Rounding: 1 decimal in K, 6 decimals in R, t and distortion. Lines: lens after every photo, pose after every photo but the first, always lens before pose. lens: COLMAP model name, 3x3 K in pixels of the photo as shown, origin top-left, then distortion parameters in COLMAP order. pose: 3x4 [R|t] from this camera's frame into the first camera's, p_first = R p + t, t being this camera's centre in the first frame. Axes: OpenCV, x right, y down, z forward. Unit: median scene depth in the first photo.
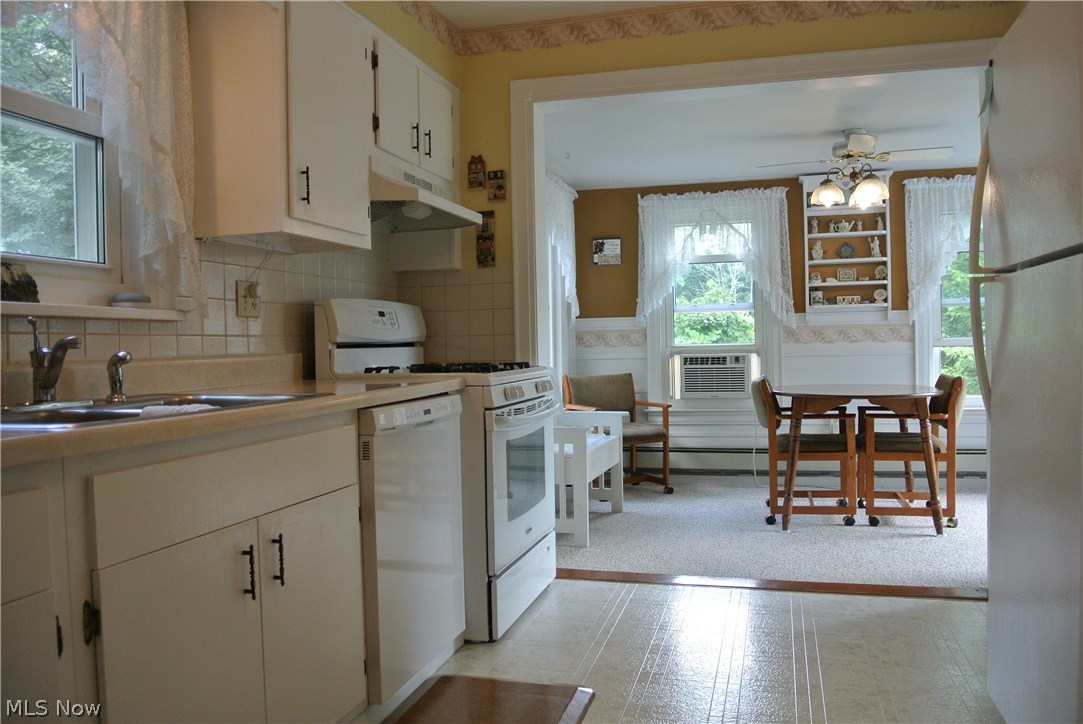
lens RADIAL K [[832.6, 0, 543.2], [0, 832.6, 359.9], [0, 0, 1]] dist [-0.068627, 0.026112]
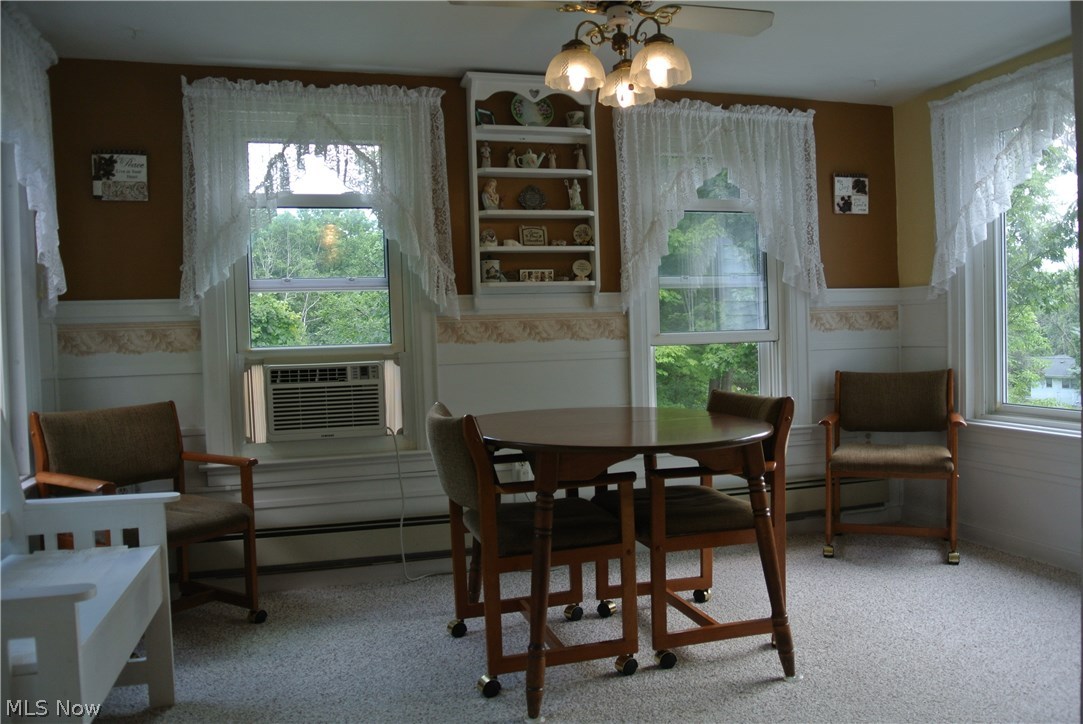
lens RADIAL K [[832.6, 0, 544.7], [0, 832.6, 360.2], [0, 0, 1]] dist [-0.068627, 0.026112]
pose [[0.847163, -0.020914, 0.530922, 0.027771], [0.019468, 0.999776, 0.008318, -0.011129], [-0.530977, 0.003290, 0.847380, 0.432253]]
